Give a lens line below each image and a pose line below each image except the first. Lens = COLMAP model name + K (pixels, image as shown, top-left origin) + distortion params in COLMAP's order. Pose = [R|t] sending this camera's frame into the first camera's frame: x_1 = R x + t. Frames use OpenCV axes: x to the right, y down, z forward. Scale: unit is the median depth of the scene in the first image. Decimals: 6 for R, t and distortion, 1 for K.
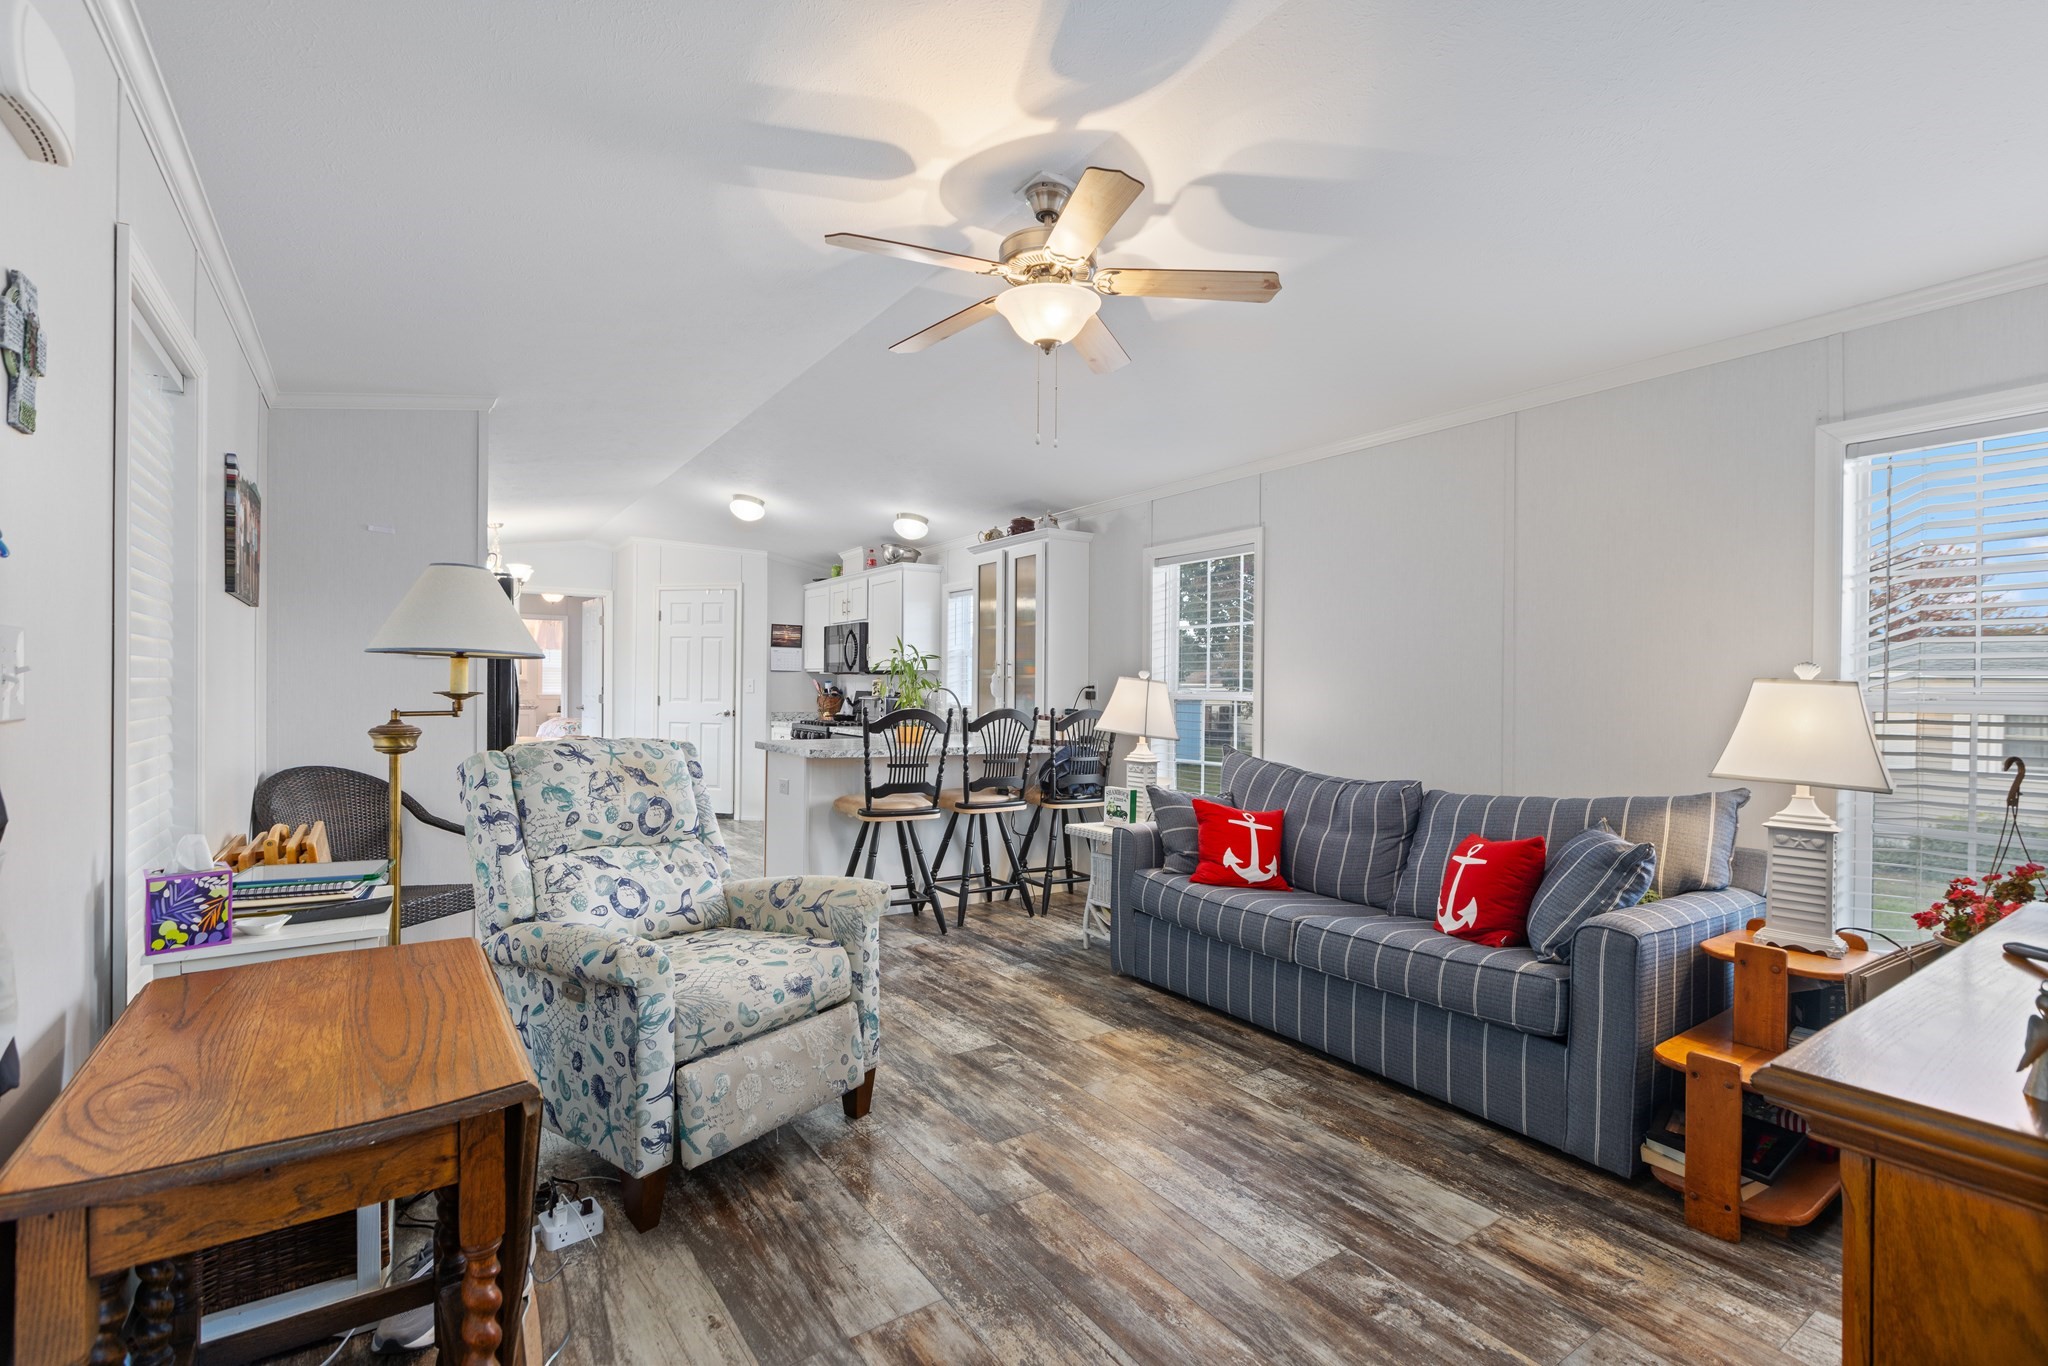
lens RADIAL K [[918.8, 0, 1017.7], [0, 918.8, 693.9], [0, 0, 1]] dist [0.005061, -0.001126]
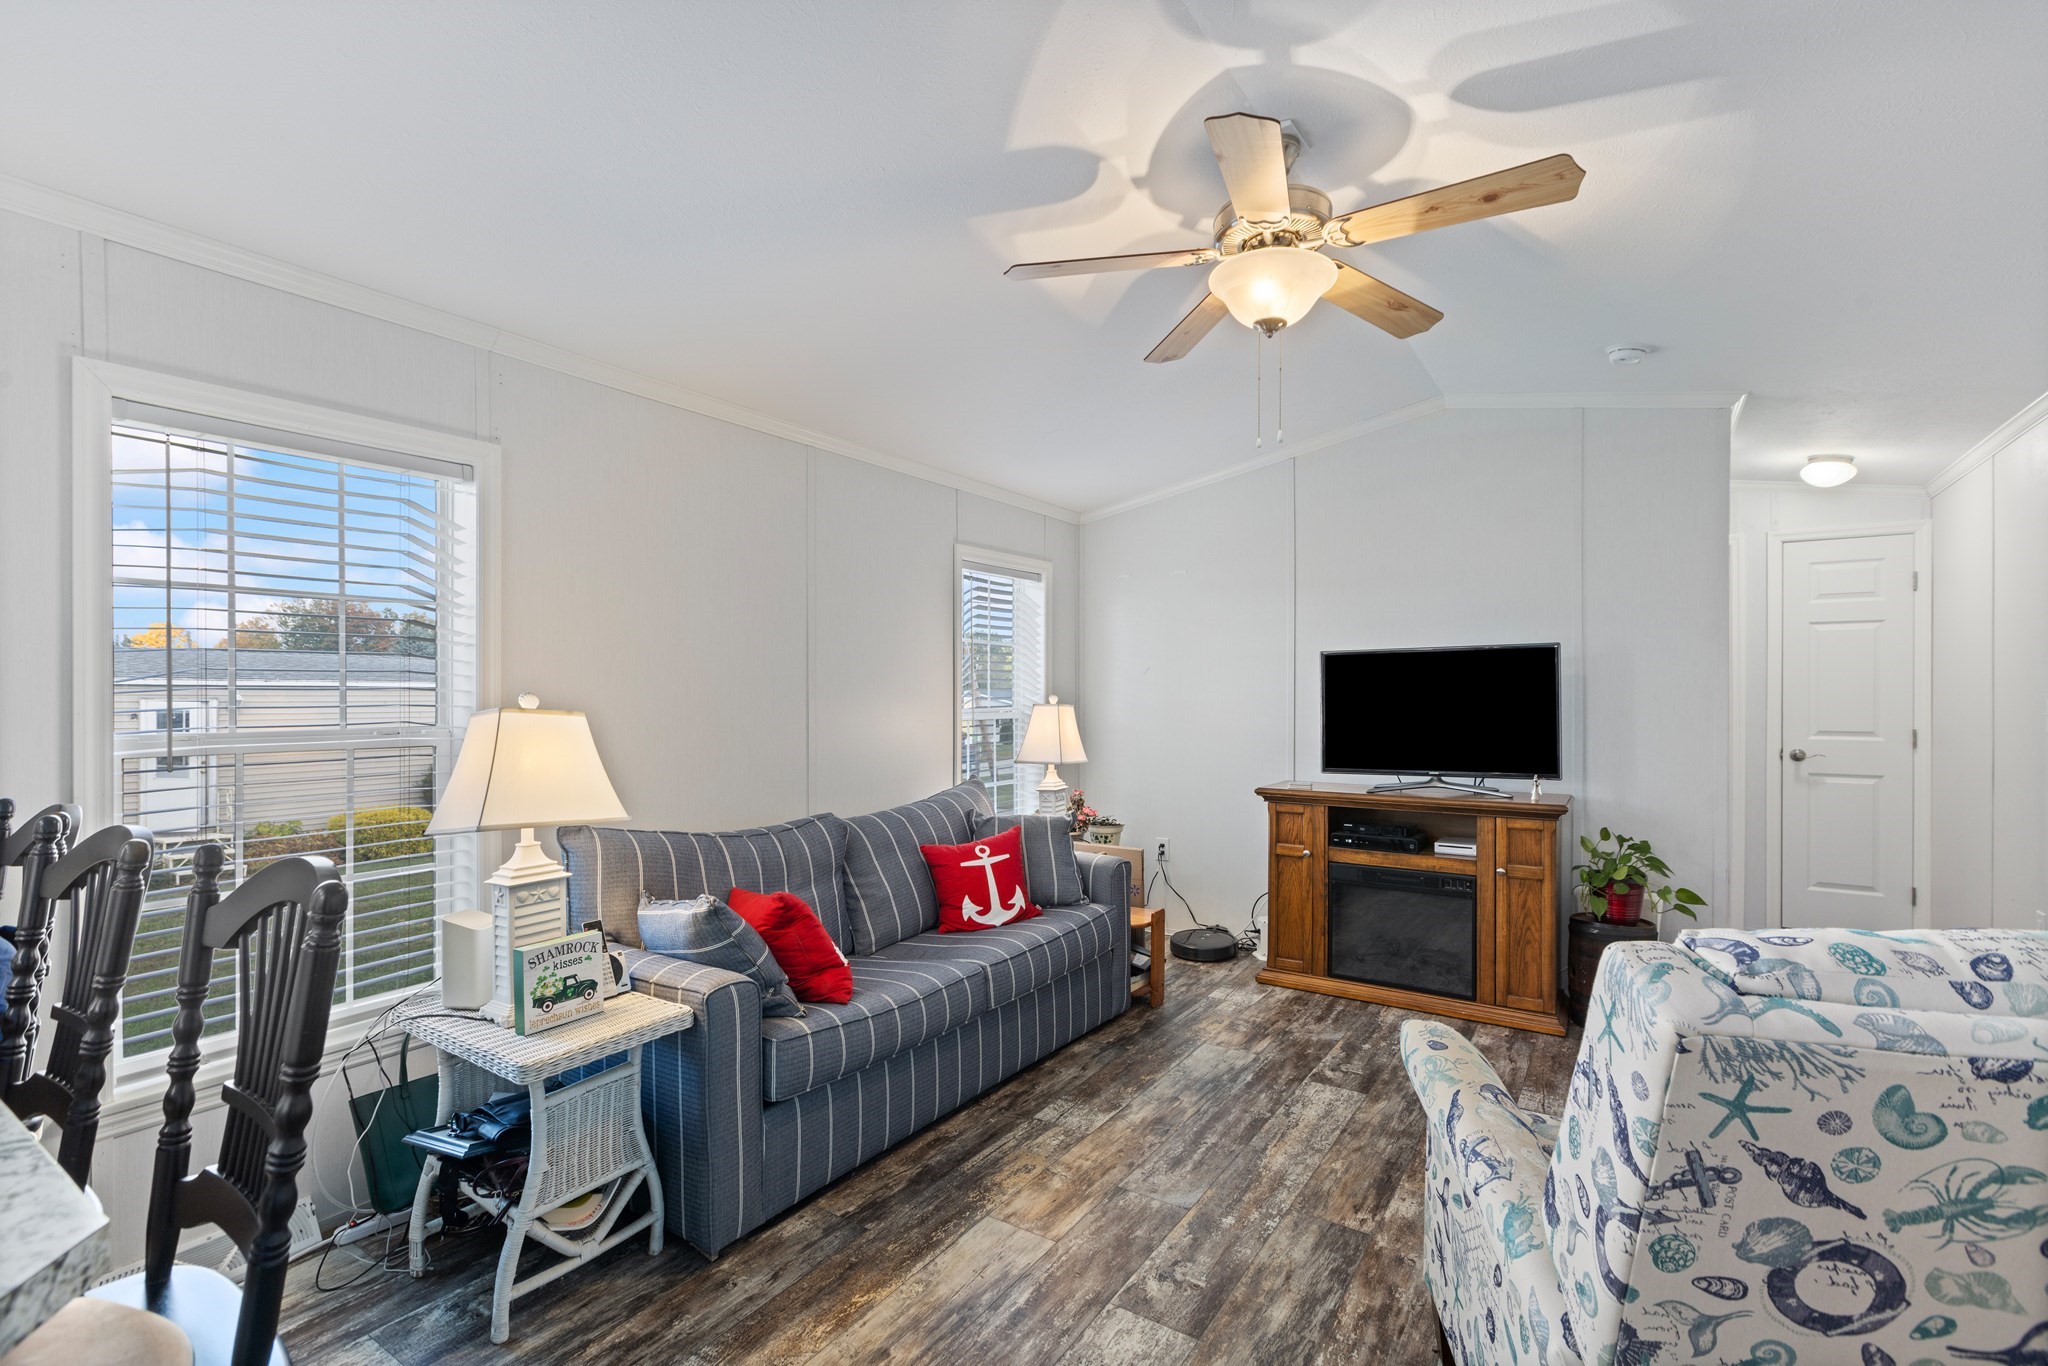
lens RADIAL K [[918.8, 0, 1028.1], [0, 918.8, 694.4], [0, 0, 1]] dist [0.005061, -0.001126]
pose [[-0.375537, -0.010796, 0.926745, -0.682925], [0.002399, 0.999917, 0.012620, -0.049040], [-0.926804, 0.006963, -0.375480, 1.540736]]
